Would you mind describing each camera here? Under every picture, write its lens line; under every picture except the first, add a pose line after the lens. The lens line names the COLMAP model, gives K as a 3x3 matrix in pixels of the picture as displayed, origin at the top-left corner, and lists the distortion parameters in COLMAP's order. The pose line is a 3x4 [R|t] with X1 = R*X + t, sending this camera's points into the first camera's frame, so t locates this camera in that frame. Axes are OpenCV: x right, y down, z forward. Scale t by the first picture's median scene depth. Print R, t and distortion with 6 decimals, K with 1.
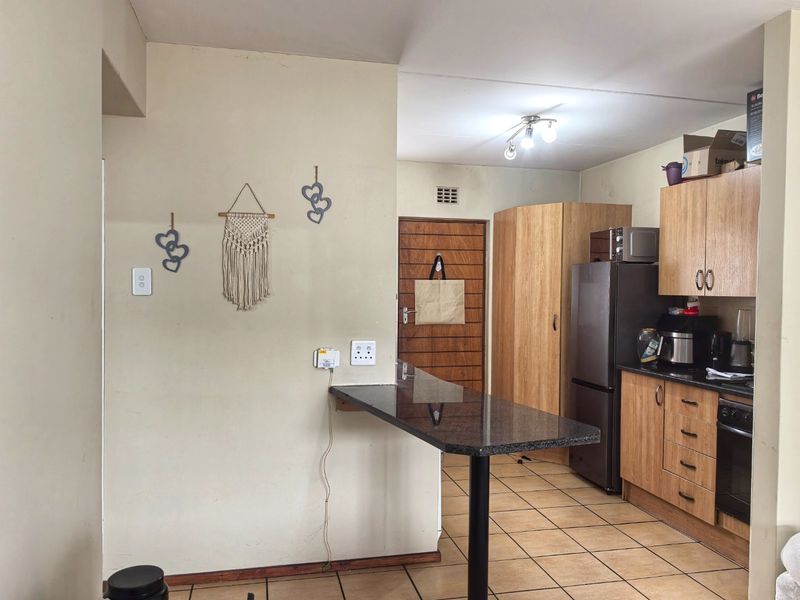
lens RADIAL K [[628.5, 0, 397.4], [0, 628.5, 304.8], [0, 0, 1]] dist [0.066622, -0.110312]
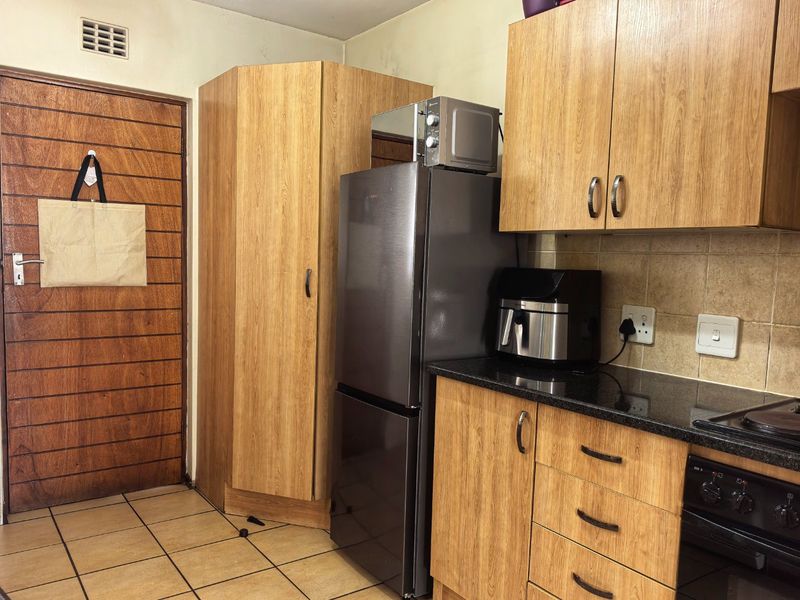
lens RADIAL K [[629.5, 0, 399.1], [0, 629.5, 314.9], [0, 0, 1]] dist [0.063020, -0.098361]
pose [[0.918787, -0.015535, 0.394447, 0.099909], [-0.013287, 0.997442, 0.070233, 0.015274], [-0.394529, -0.069770, 0.916231, 0.441013]]
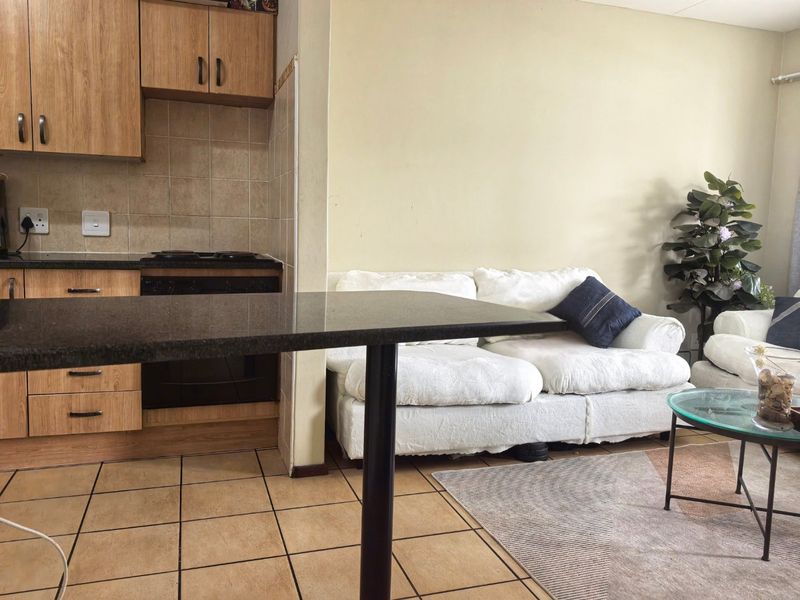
lens RADIAL K [[636.1, 0, 400.0], [0, 636.1, 300.0], [0, 0, 1]] dist [-0.006201, -0.003758]
pose [[-0.105118, -0.126949, 0.986323, -0.223430], [-0.003633, 0.991861, 0.127275, 0.045701], [-0.994453, 0.009795, -0.104724, 0.483507]]
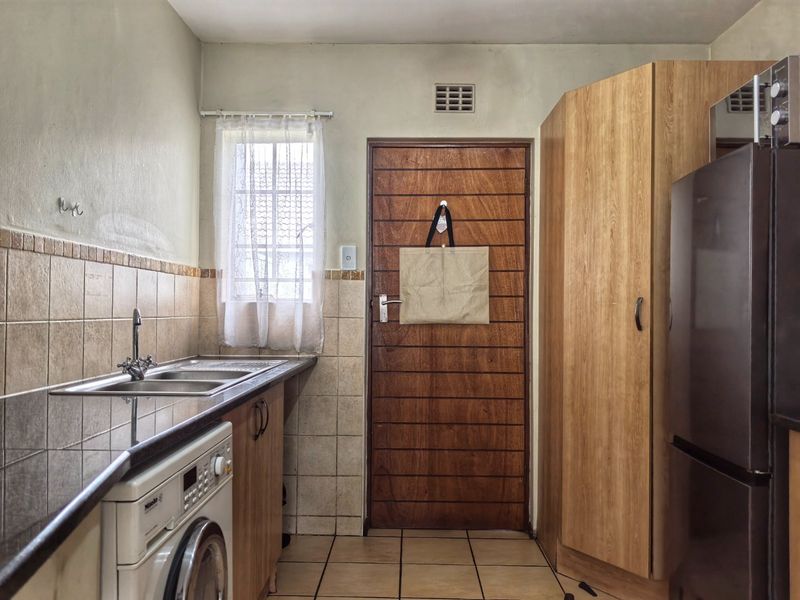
lens RADIAL K [[628.5, 0, 397.4], [0, 628.5, 304.8], [0, 0, 1]] dist [0.066622, -0.110312]
pose [[0.970816, -0.004109, -0.239789, 0.179952], [-0.004235, 0.999403, -0.034275, 0.036604], [0.239787, 0.034291, 0.970220, 0.473562]]
